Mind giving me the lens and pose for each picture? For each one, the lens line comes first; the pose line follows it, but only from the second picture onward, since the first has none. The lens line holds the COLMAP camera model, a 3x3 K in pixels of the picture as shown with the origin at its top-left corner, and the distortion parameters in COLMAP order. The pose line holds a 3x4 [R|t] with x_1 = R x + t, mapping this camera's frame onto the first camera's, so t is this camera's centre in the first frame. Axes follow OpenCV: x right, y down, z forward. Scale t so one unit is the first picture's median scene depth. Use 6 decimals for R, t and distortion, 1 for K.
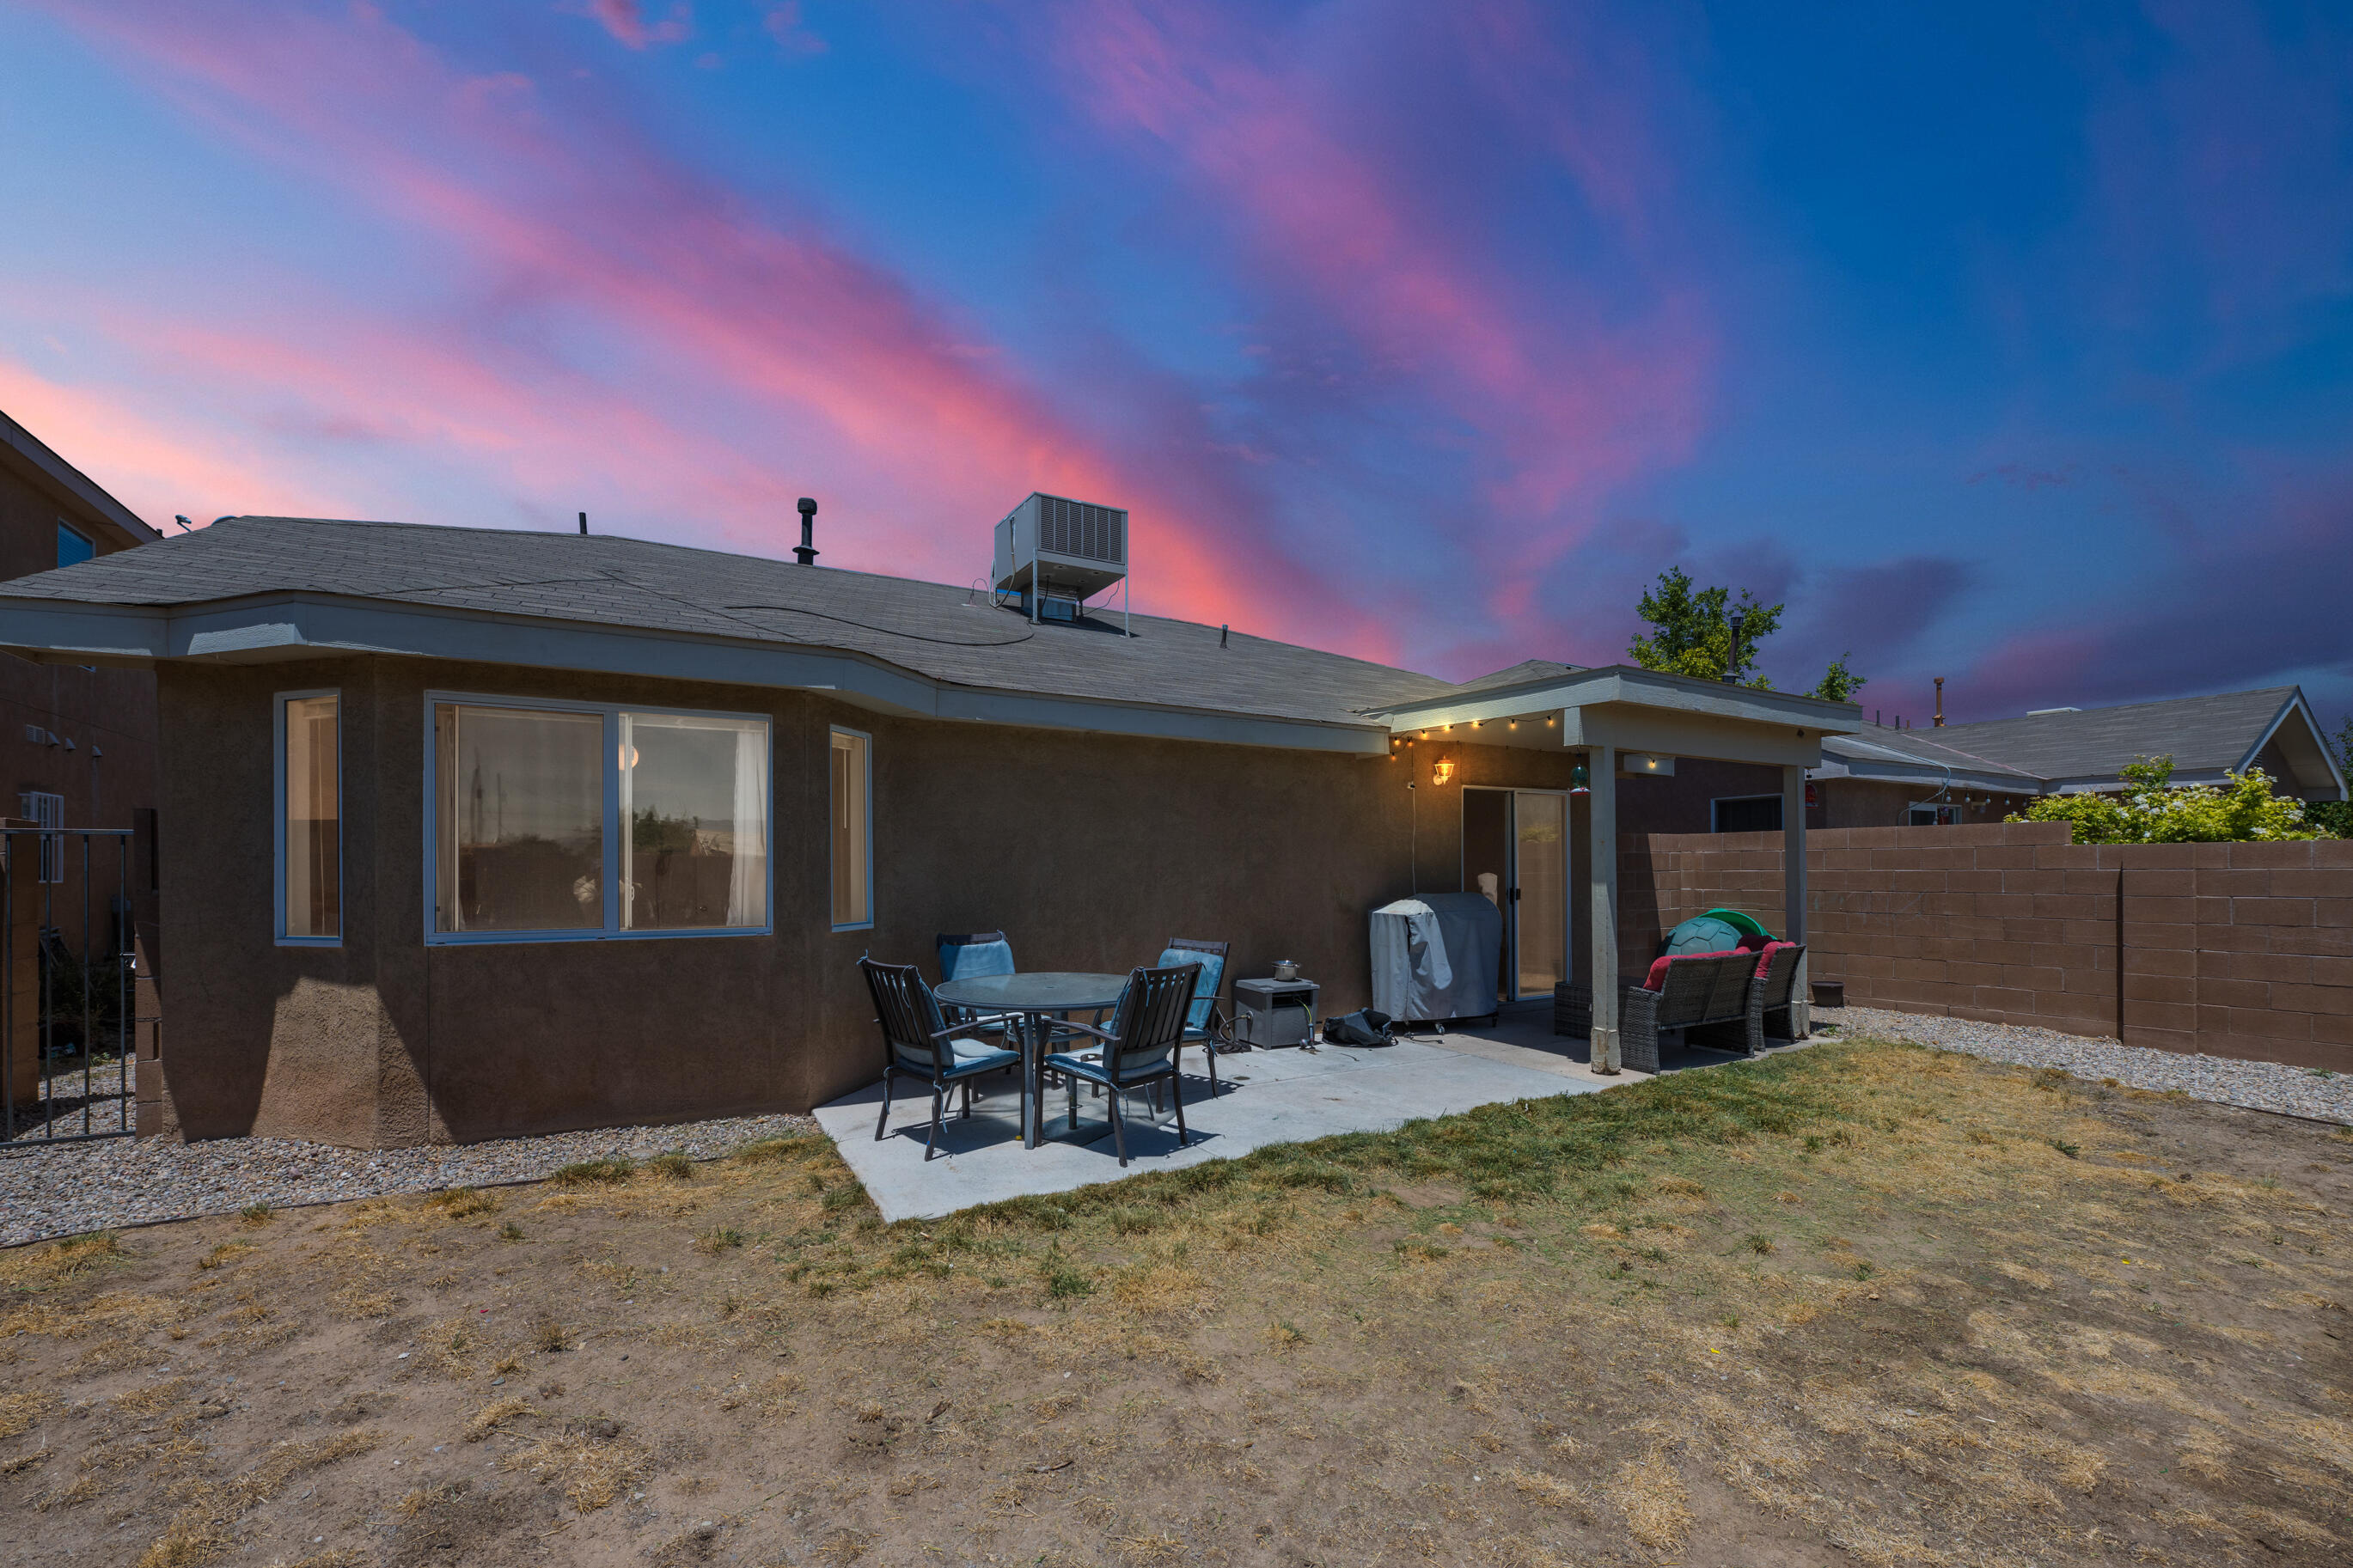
lens RADIAL K [[973.8, 0, 1169.5], [0, 973.8, 873.4], [0, 0, 1]] dist [-0.005671, -0.000294]
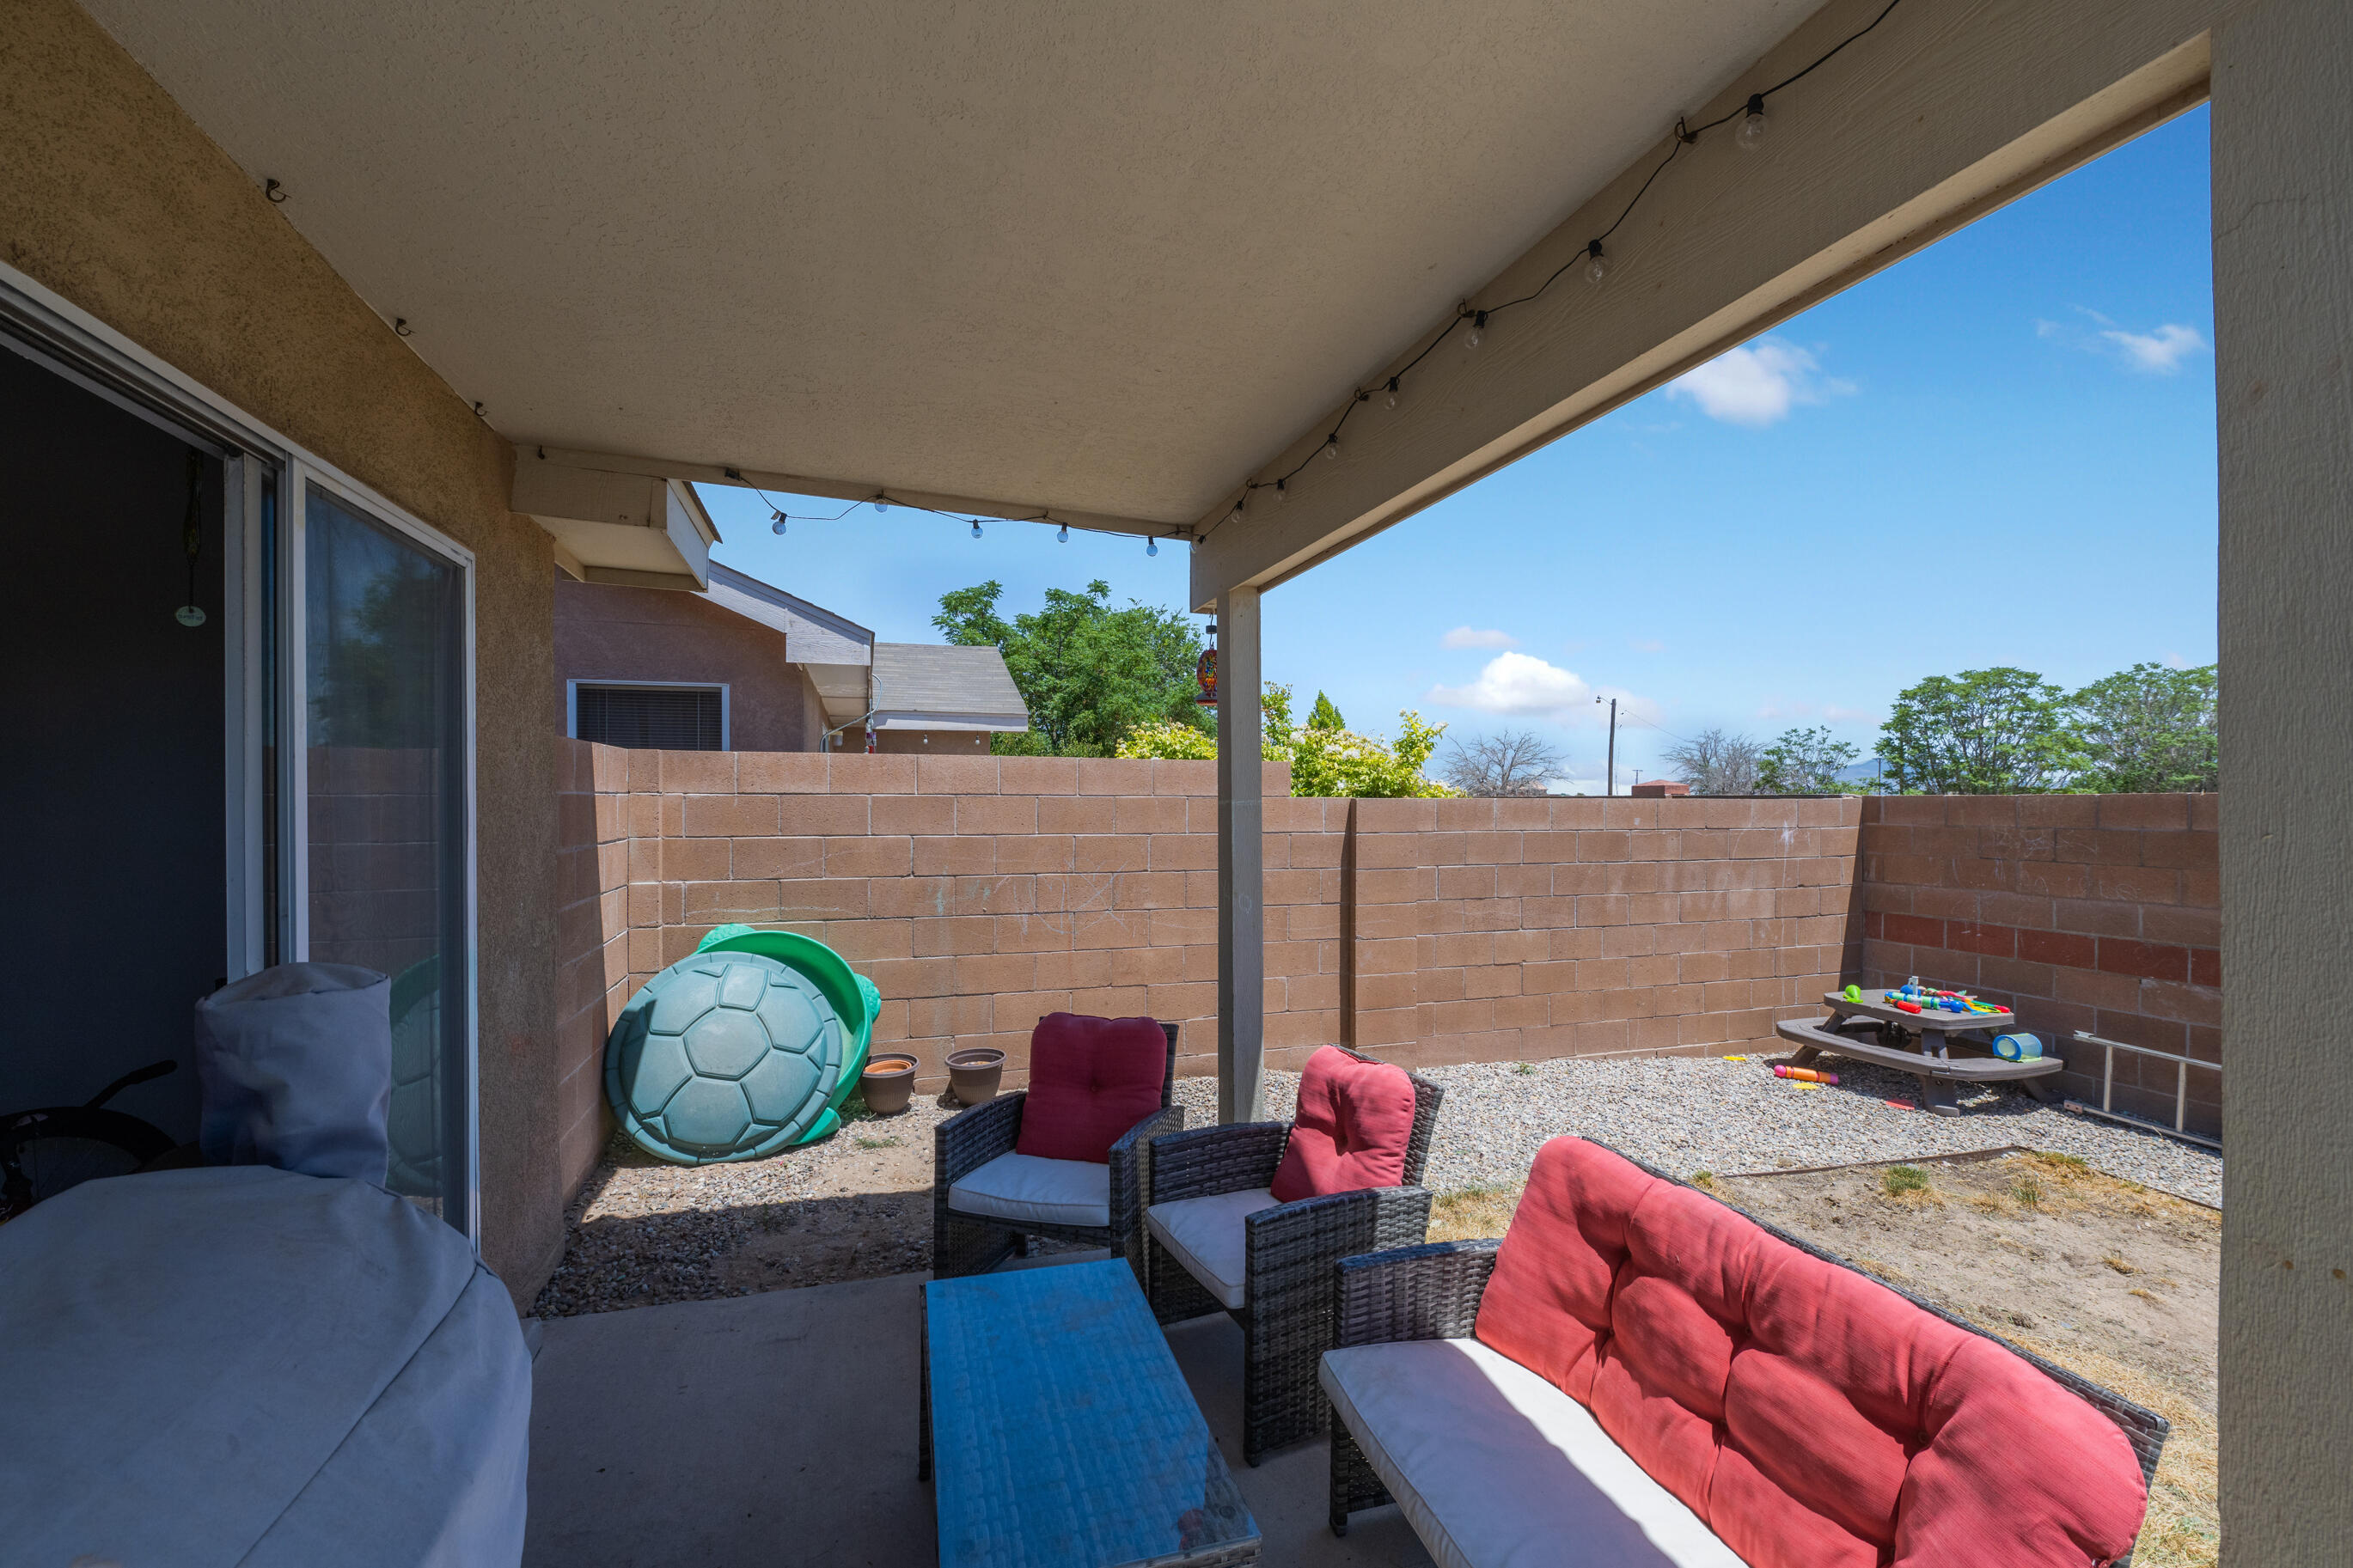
lens RADIAL K [[948.7, 0, 1187.6], [0, 948.7, 803.5], [0, 0, 1]] dist [-0.005055, -0.000117]
pose [[0.205405, 0.004020, 0.978669, 0.261496], [-0.001995, 0.999991, -0.003689, -0.023205], [-0.978675, -0.001194, 0.205411, 0.973217]]
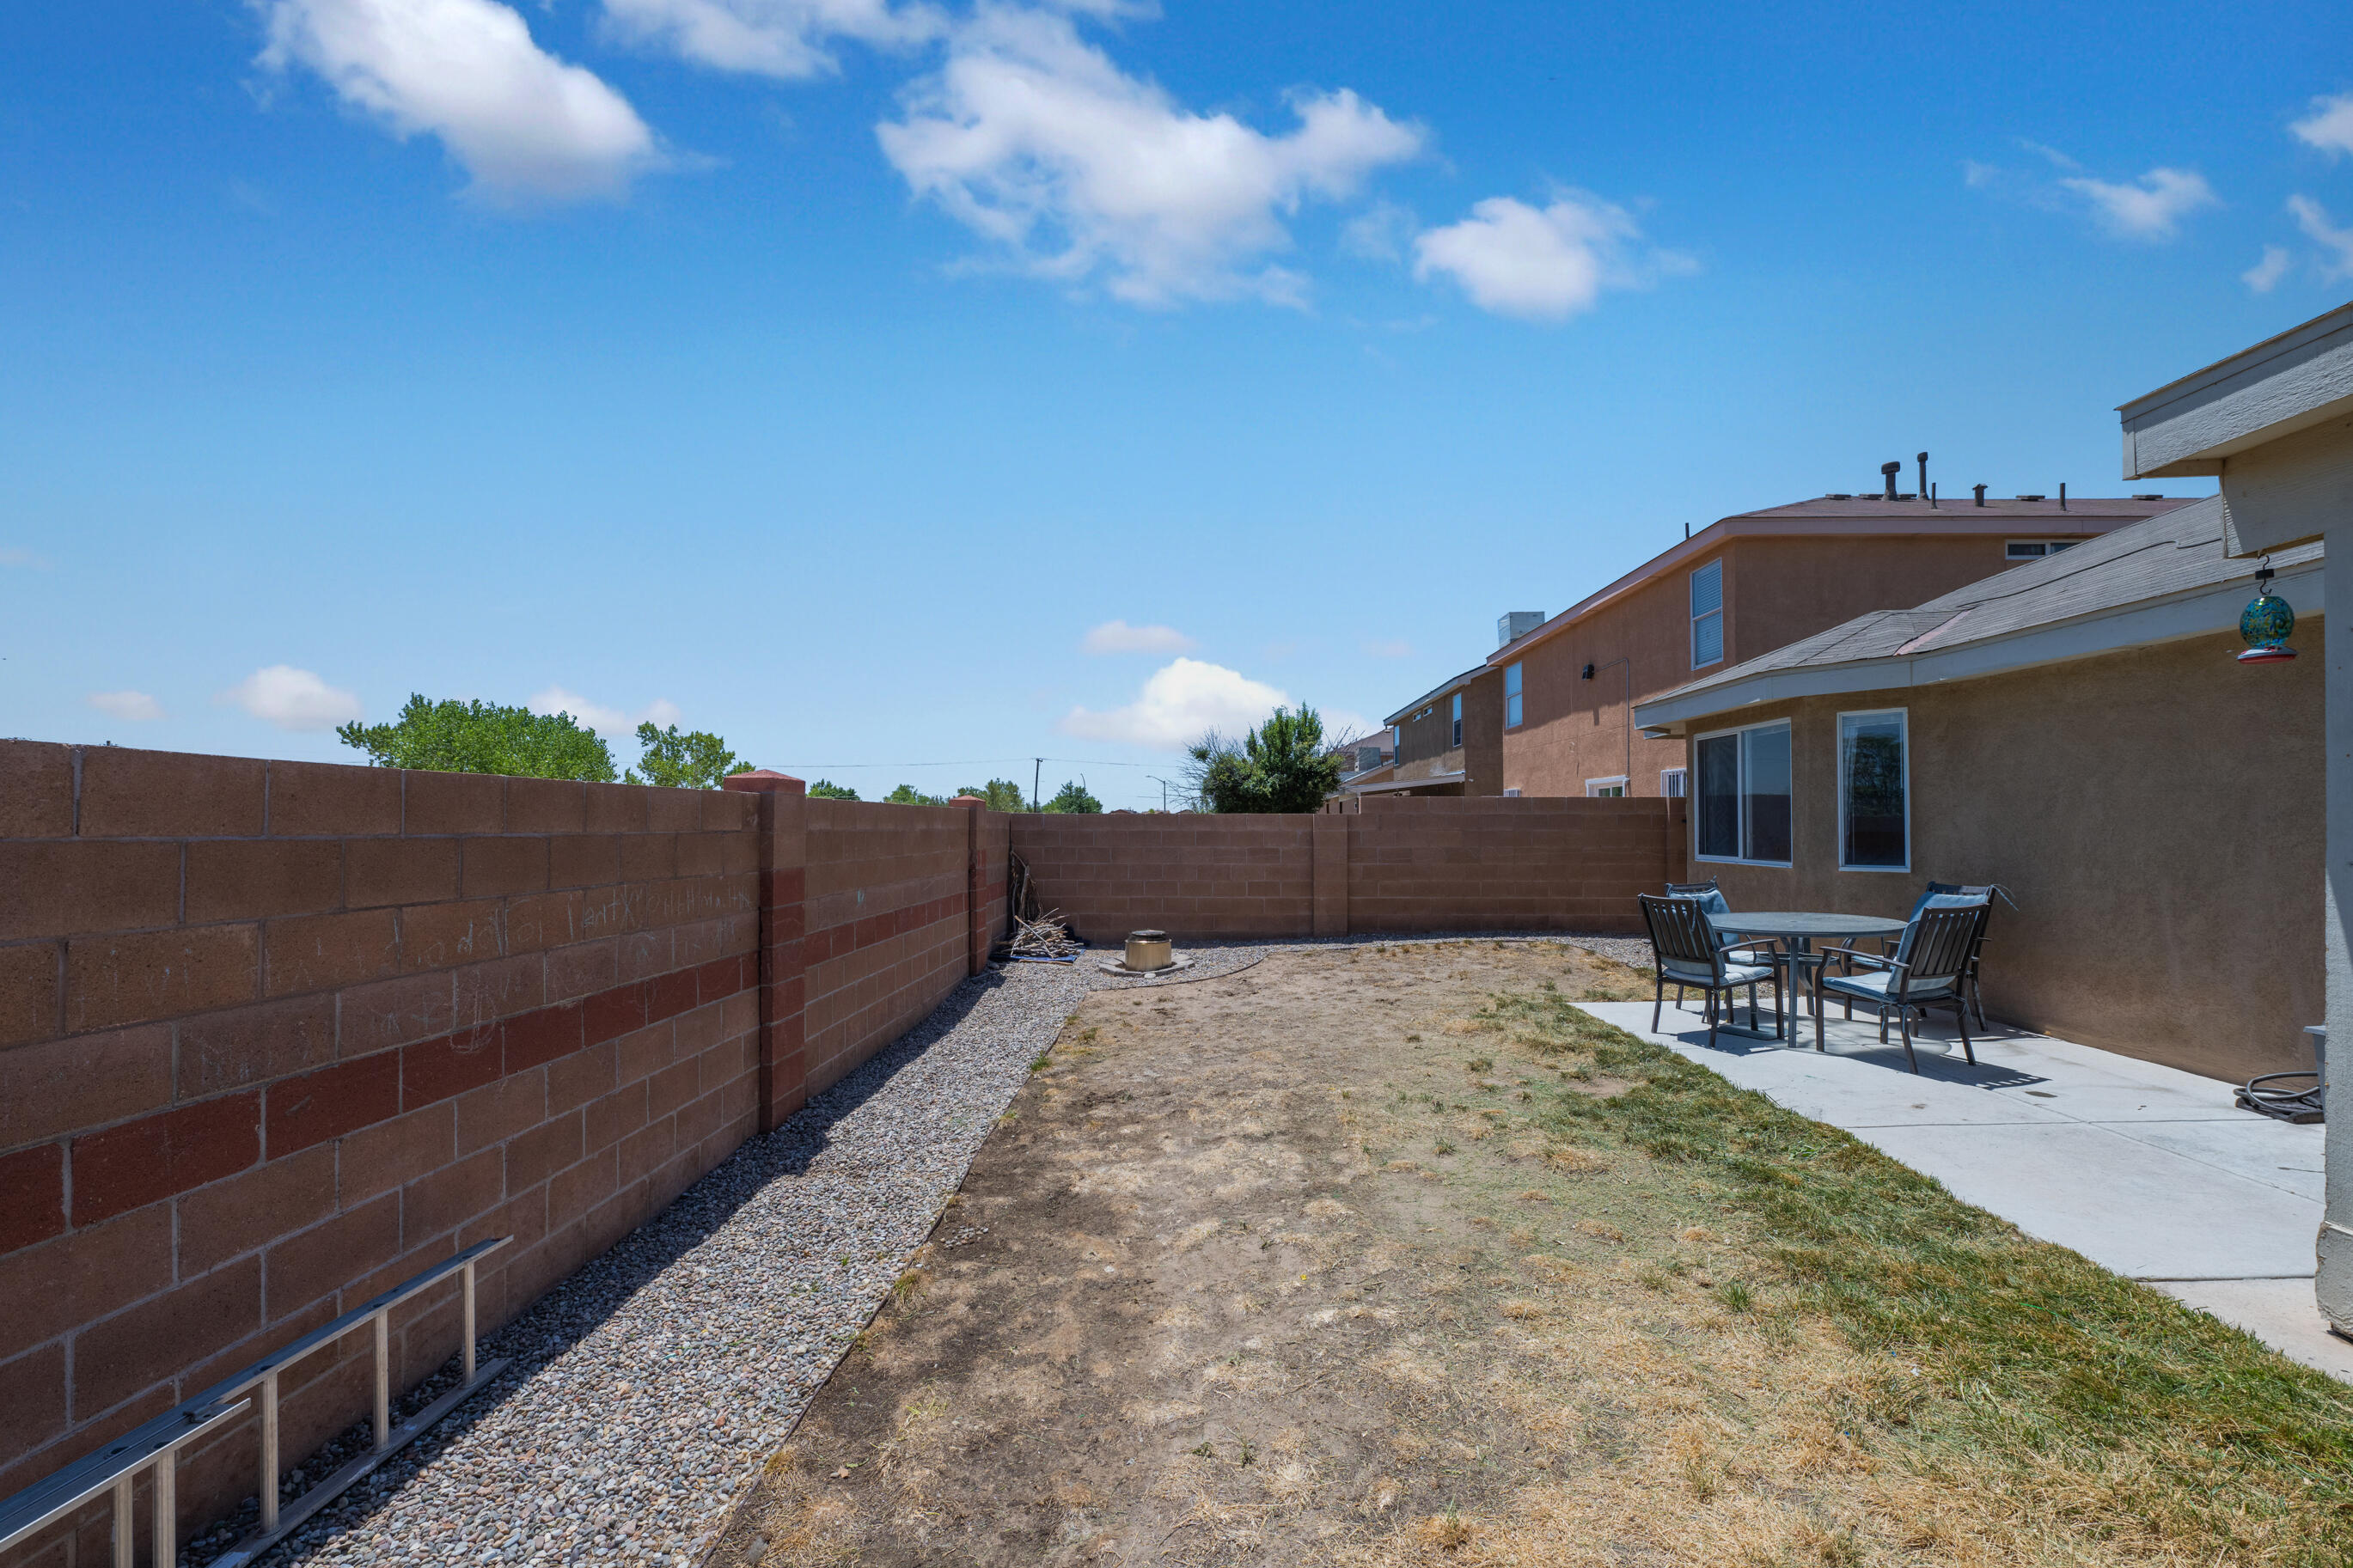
lens RADIAL K [[944.8, 0, 1187.3], [0, 944.8, 815.5], [0, 0, 1]] dist [-0.007852, -0.000074]
pose [[-0.527495, -0.000839, -0.849558, 0.890981], [0.007290, 0.999958, -0.005514, -0.010073], [0.849527, -0.009102, -0.527467, 0.683791]]
